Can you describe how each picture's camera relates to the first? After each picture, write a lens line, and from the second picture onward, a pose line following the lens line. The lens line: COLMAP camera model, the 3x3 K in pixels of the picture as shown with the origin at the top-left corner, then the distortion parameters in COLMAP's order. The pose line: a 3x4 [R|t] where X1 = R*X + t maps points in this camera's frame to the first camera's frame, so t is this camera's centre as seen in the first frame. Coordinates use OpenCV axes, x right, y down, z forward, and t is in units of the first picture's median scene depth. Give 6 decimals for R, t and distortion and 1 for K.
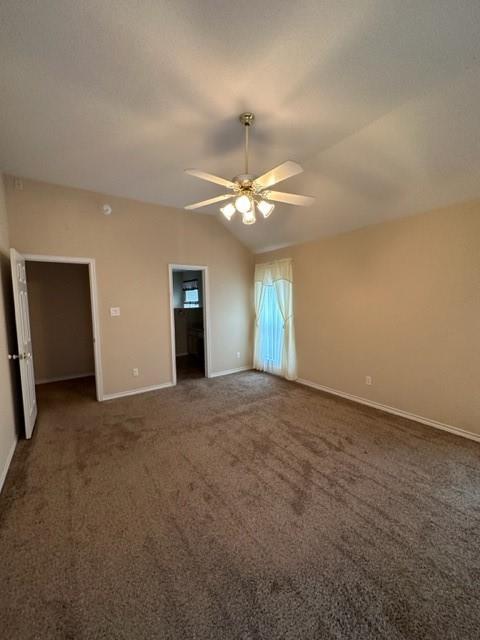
lens RADIAL K [[253.1, 0, 240.0], [0, 253.1, 320.0], [0, 0, 1]] dist [-0.000103, 0.000024]
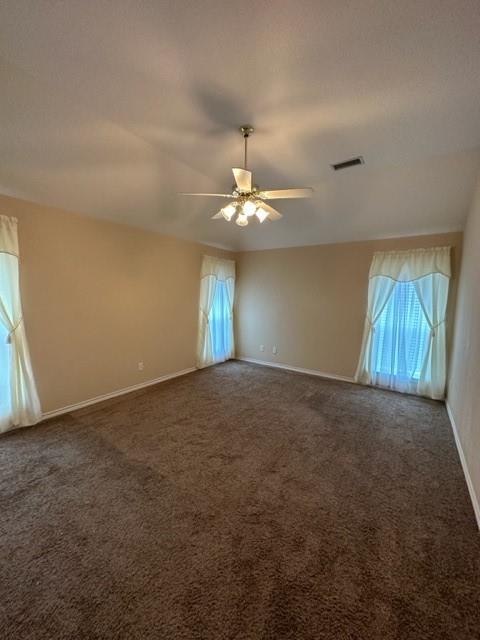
lens RADIAL K [[253.1, 0, 240.0], [0, 253.1, 320.0], [0, 0, 1]] dist [-0.000103, 0.000024]
pose [[-0.394064, -0.060658, 0.917079, -0.646799], [0.042500, 0.995550, 0.084111, -0.040322], [-0.918100, 0.072121, -0.389732, 0.947447]]
